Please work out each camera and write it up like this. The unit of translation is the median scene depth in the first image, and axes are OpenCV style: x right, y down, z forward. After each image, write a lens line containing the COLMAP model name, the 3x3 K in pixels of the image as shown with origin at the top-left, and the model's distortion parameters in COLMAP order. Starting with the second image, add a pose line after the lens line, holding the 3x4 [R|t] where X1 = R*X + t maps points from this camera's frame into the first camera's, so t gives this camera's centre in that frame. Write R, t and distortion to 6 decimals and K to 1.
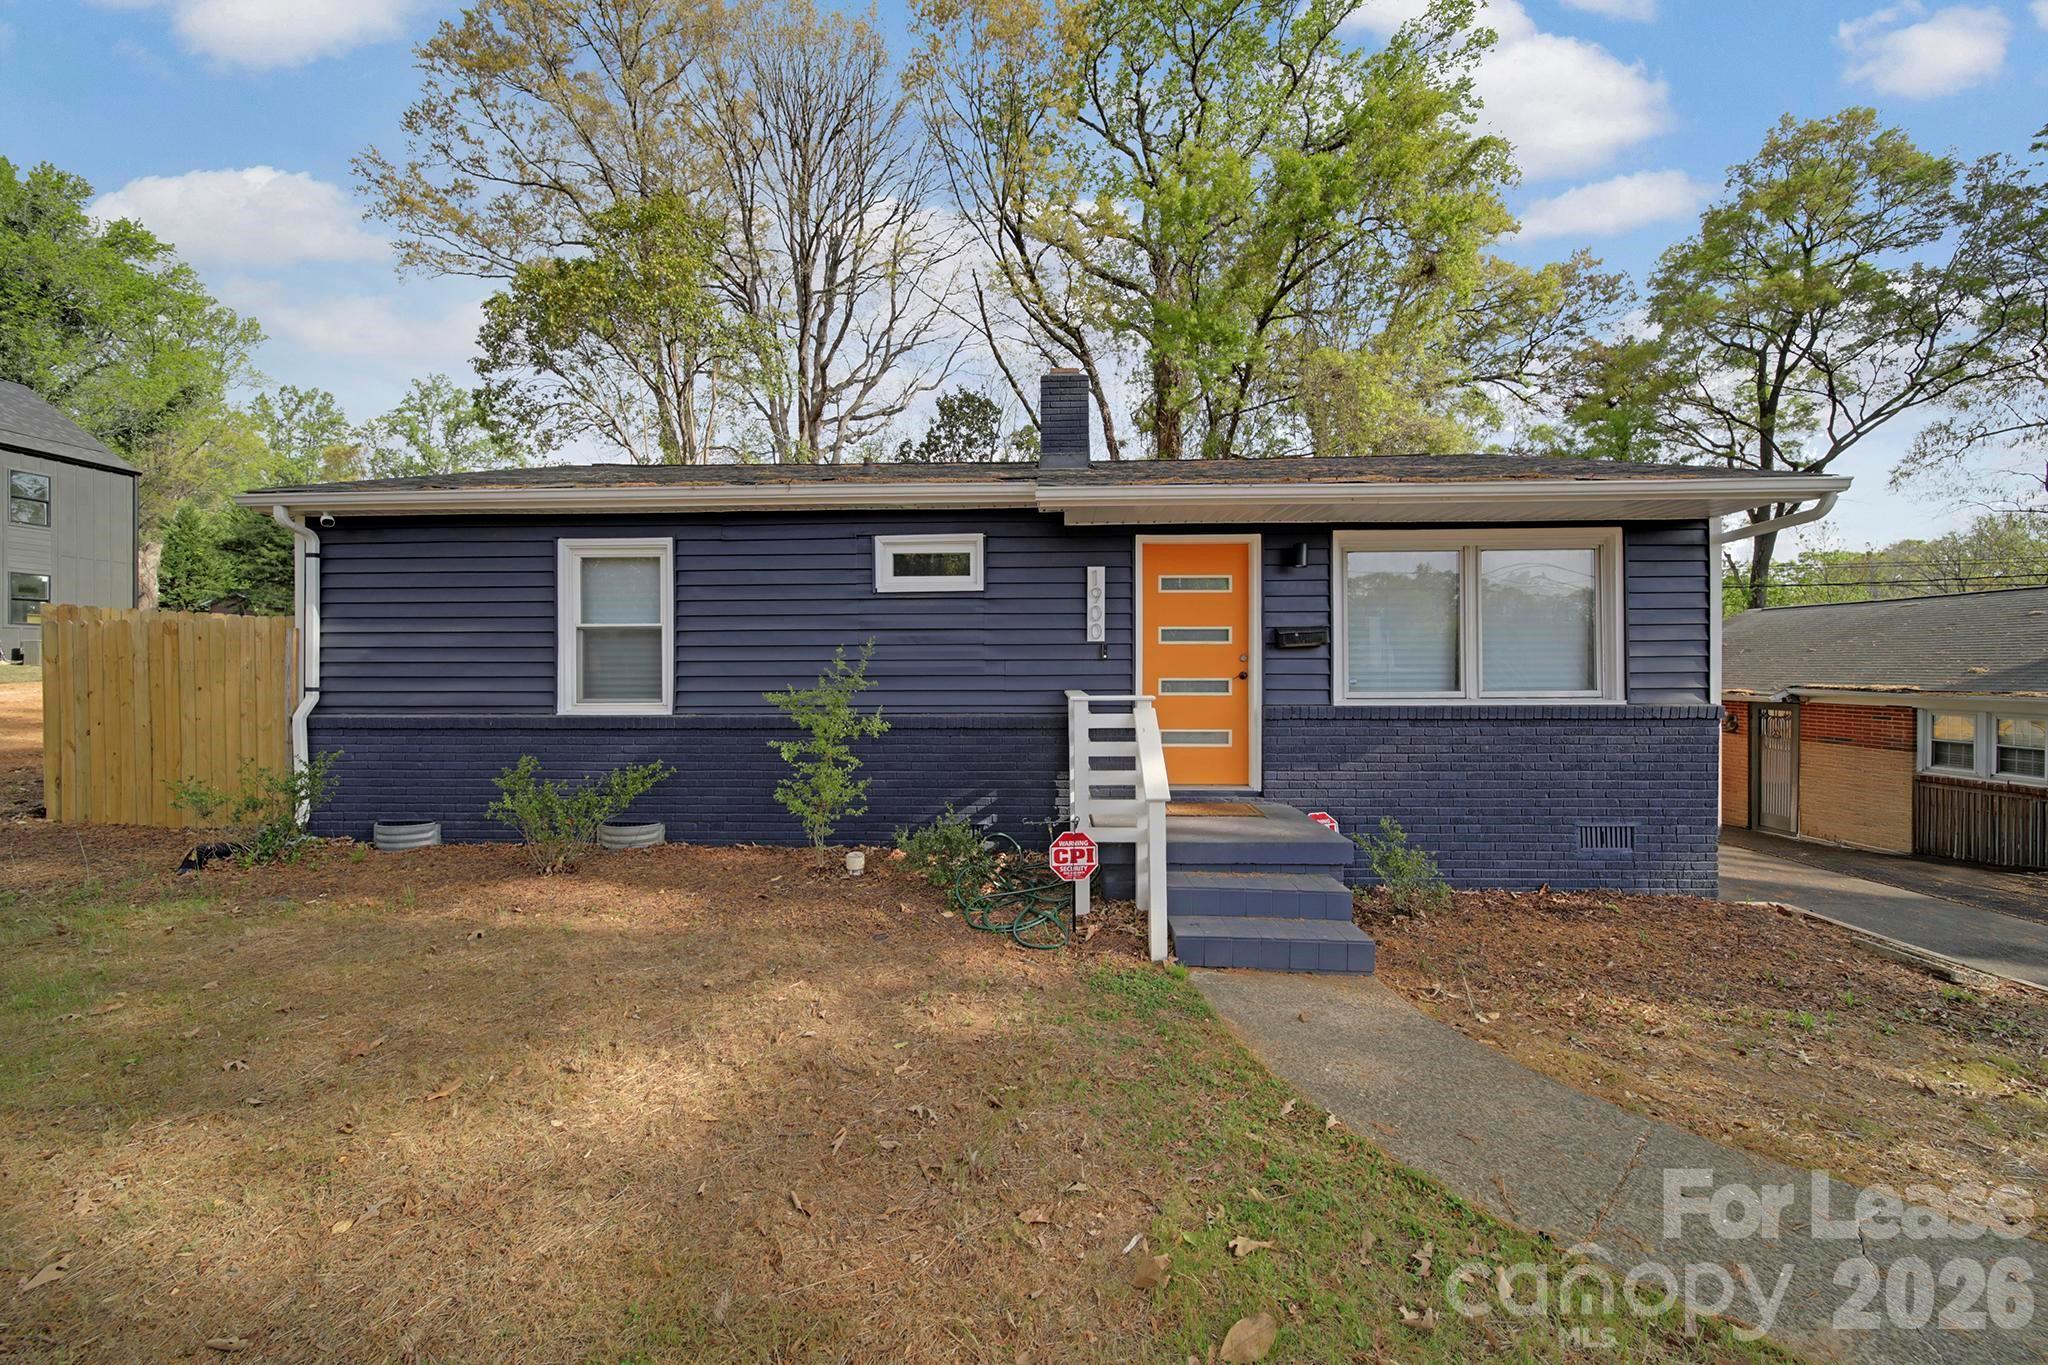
lens RADIAL K [[736.8, 0, 1025.3], [0, 736.8, 671.3], [0, 0, 1]] dist [0.001656, -0.001640]
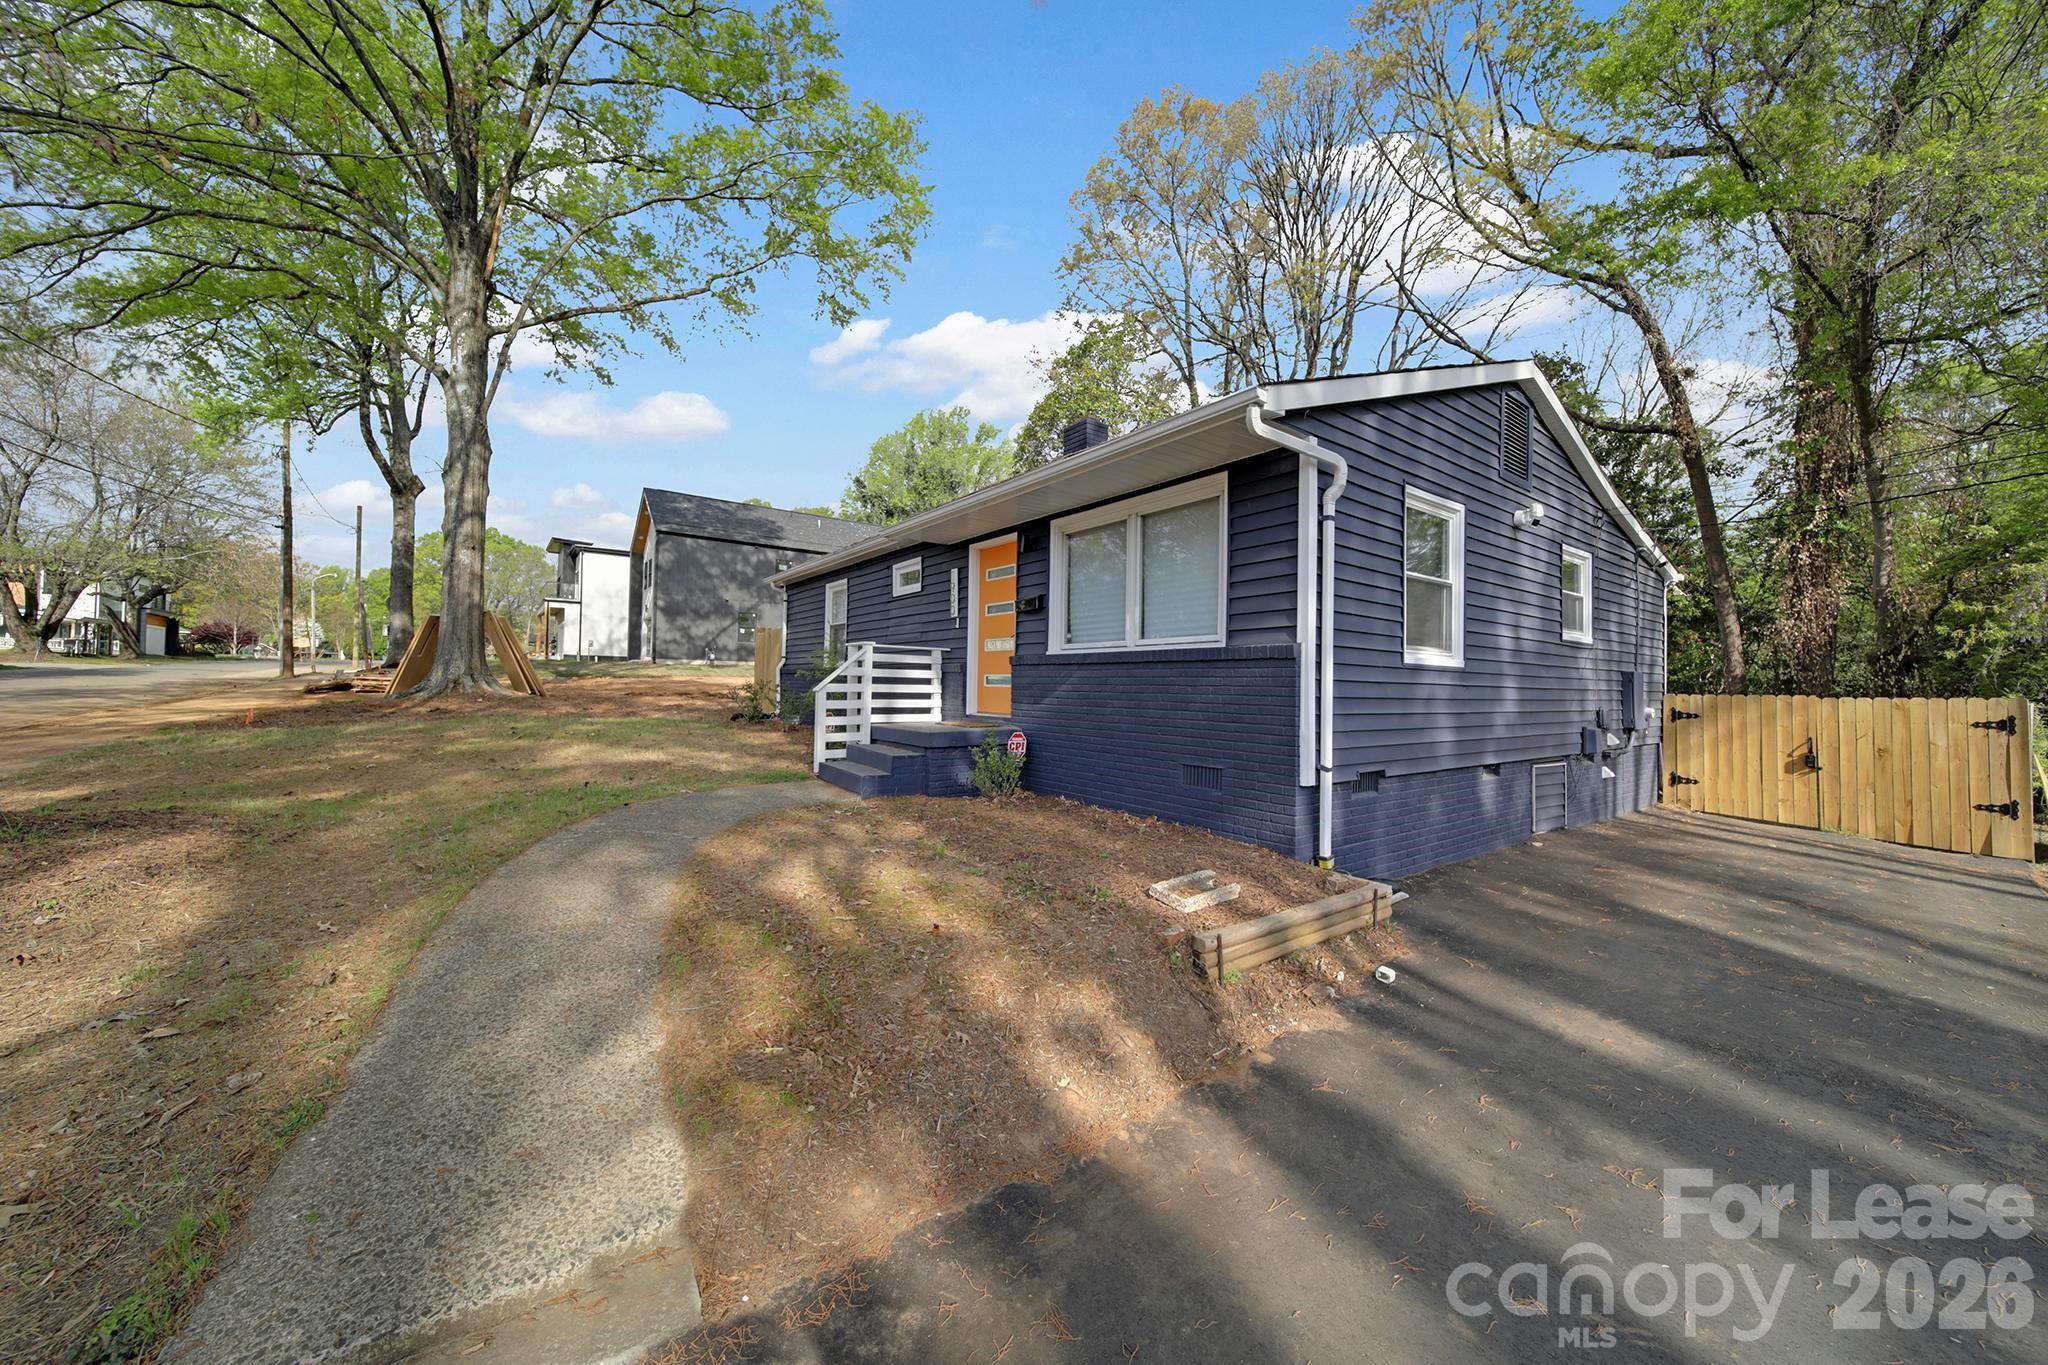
lens RADIAL K [[736.8, 0, 1018.6], [0, 736.8, 676.0], [0, 0, 1]] dist [0.001656, -0.001640]
pose [[0.612028, 0.006325, -0.790811, 0.799957], [-0.027479, 0.999534, -0.013272, 0.057526], [0.790359, 0.029853, 0.611916, 0.086883]]
